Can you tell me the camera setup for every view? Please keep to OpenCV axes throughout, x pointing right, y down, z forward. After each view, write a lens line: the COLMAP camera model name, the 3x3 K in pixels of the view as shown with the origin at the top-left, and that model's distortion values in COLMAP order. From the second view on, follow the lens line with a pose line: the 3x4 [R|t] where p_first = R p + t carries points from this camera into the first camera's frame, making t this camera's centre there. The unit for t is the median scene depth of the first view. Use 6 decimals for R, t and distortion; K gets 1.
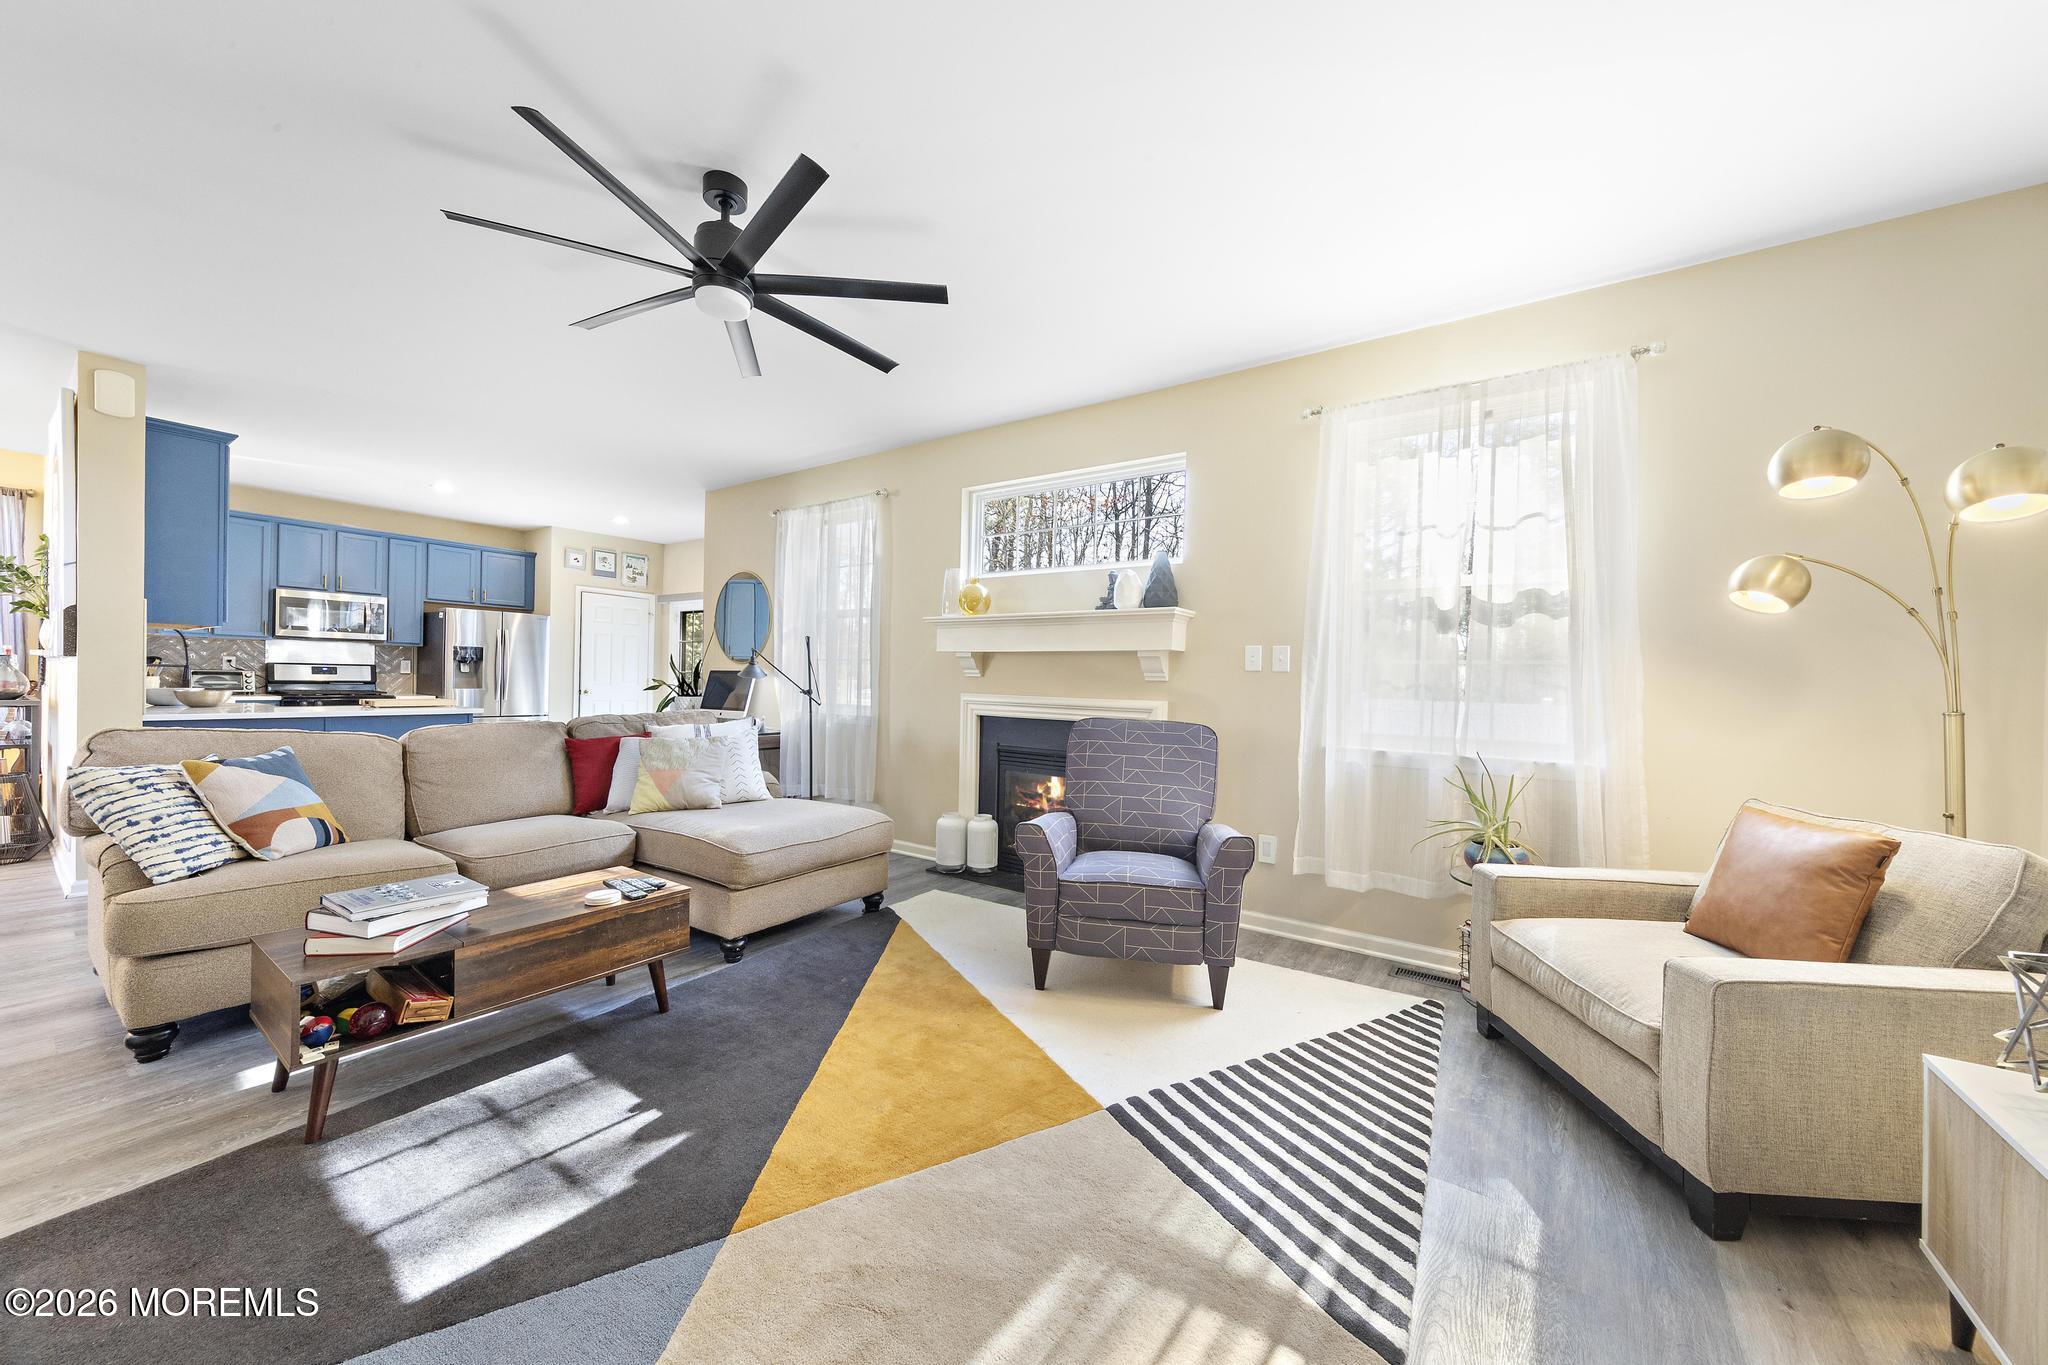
lens RADIAL K [[739.0, 0, 1031.6], [0, 739.0, 684.1], [0, 0, 1]] dist [0.000097, -0.000040]
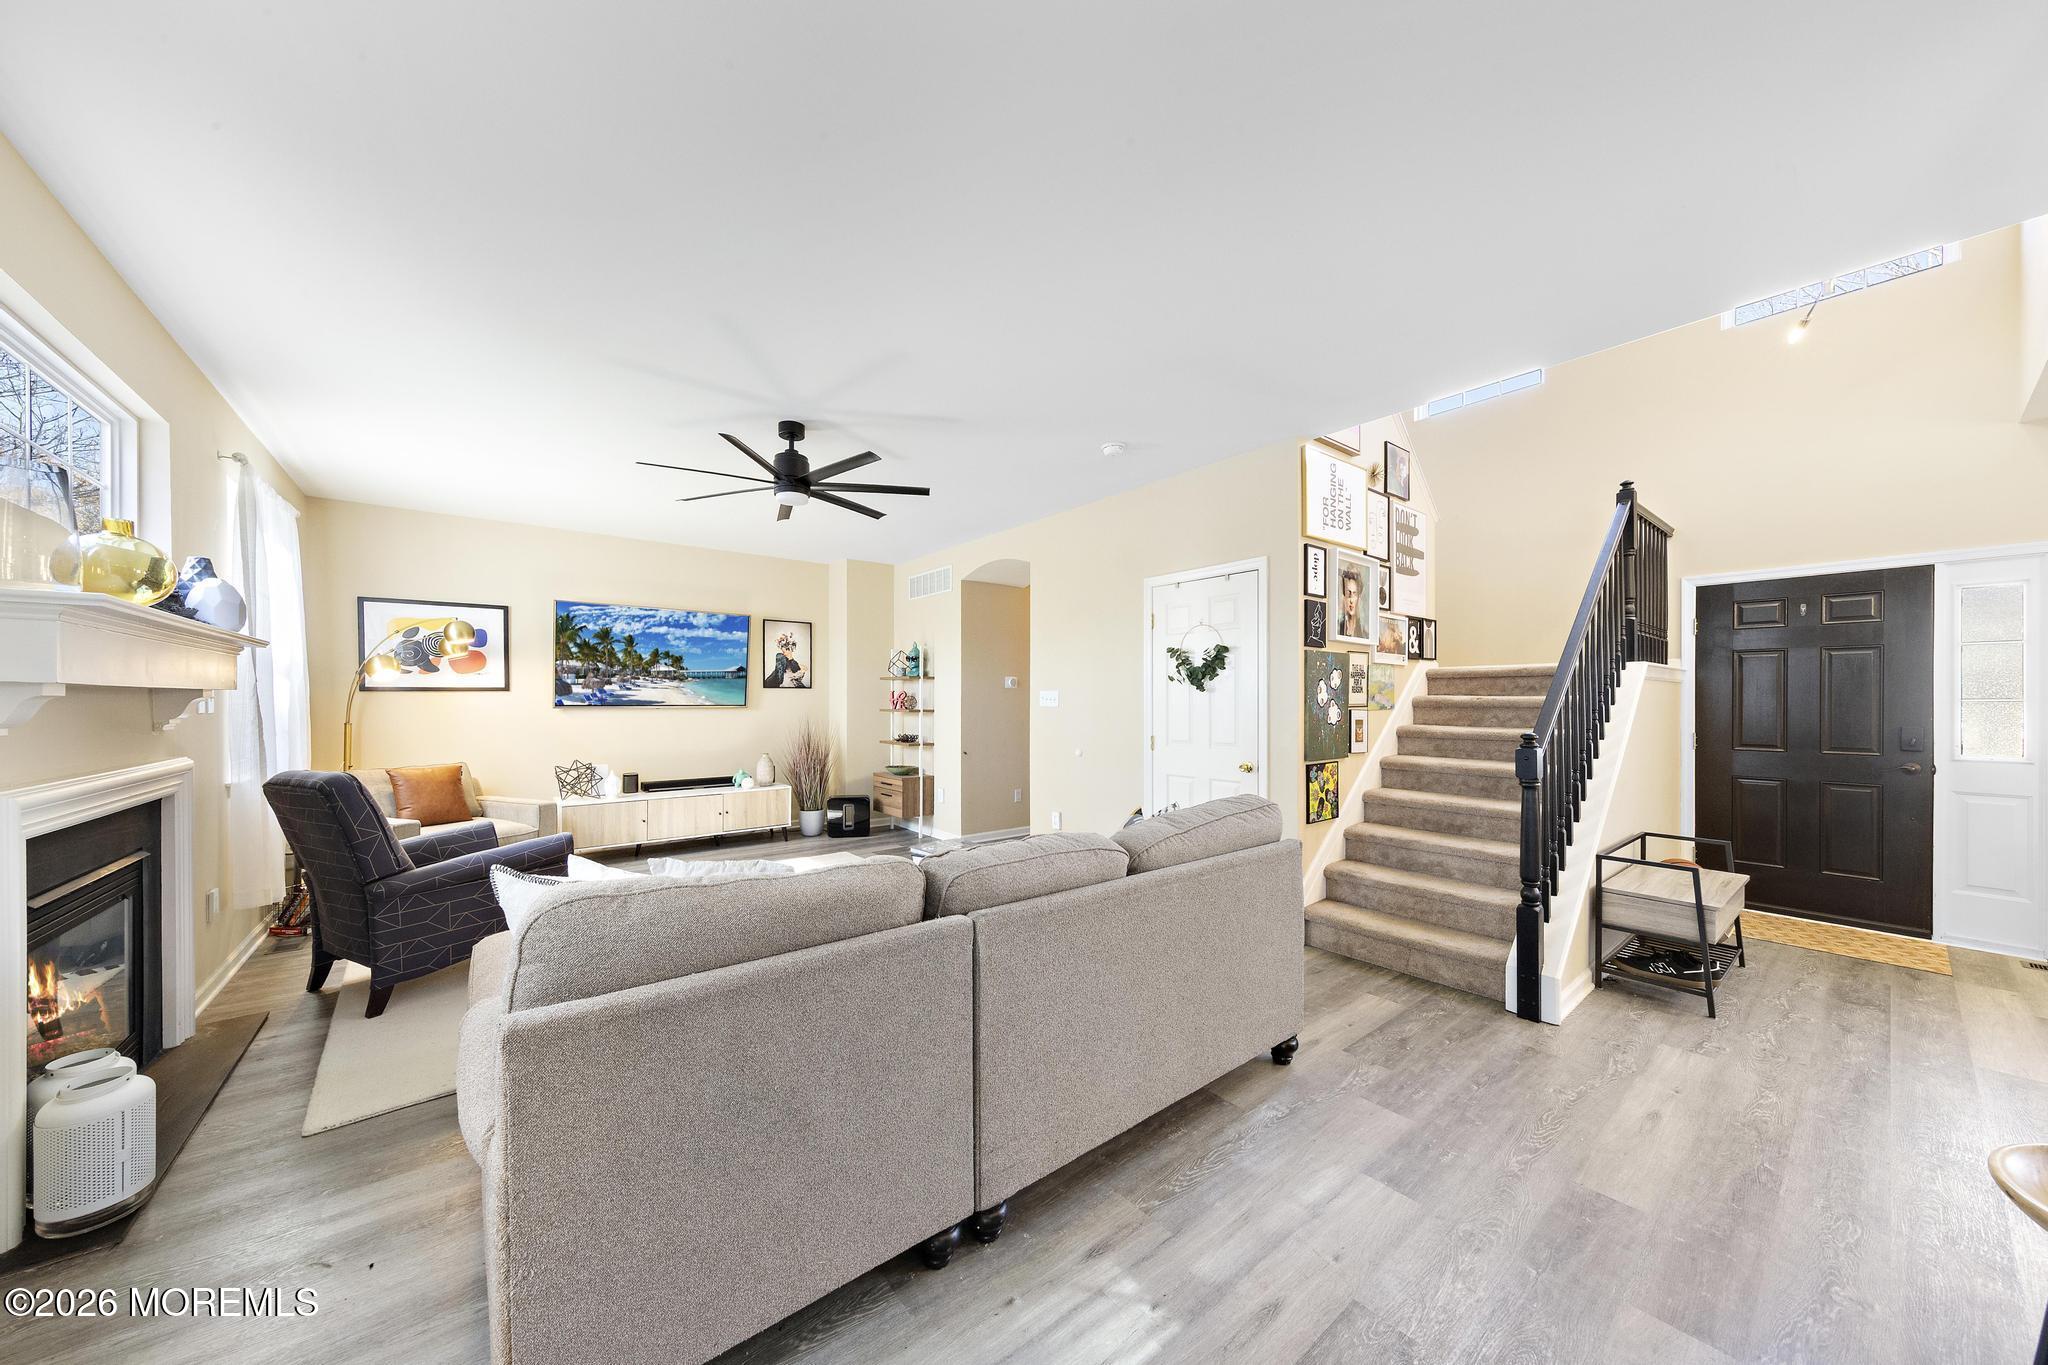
lens RADIAL K [[688.1, 0, 997.2], [0, 688.1, 696.1], [0, 0, 1]] dist [0.000177, -0.000003]
pose [[-0.950980, -0.014697, 0.308904, -1.404089], [-0.012746, 0.999884, 0.008333, -0.090242], [-0.308991, 0.003987, -0.951057, 2.446337]]
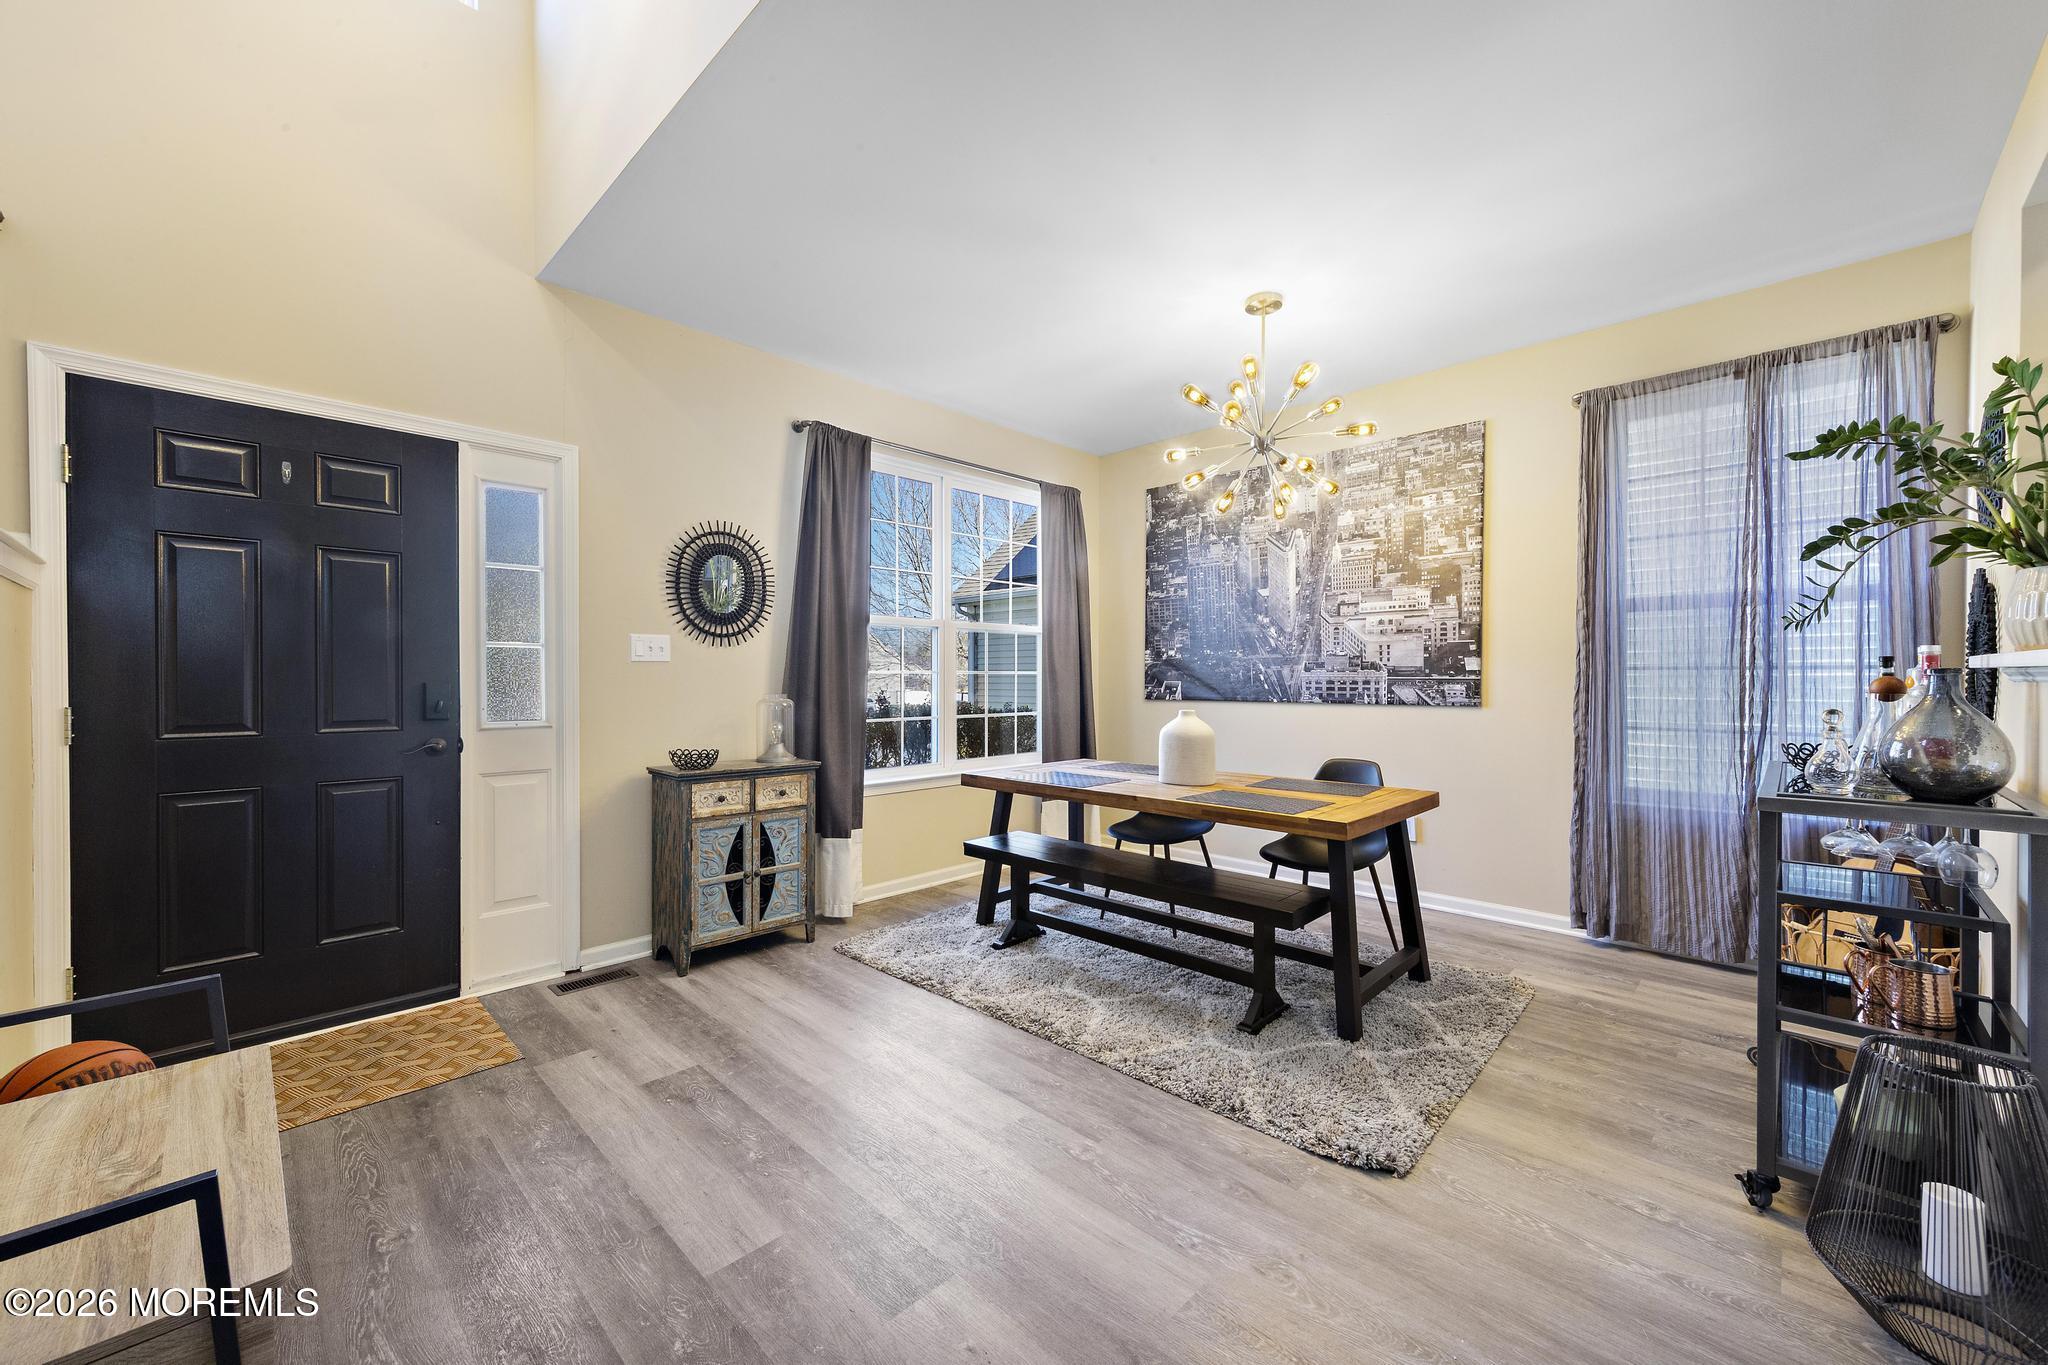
lens RADIAL K [[792.8, 0, 1020.7], [0, 792.8, 688.3], [0, 0, 1]] dist [0.009065, 0.000053]
pose [[-0.174610, -0.003992, -0.984630, -1.926768], [-0.012110, 0.999925, -0.001907, -0.028584], [0.984563, 0.011591, -0.174645, 1.279843]]
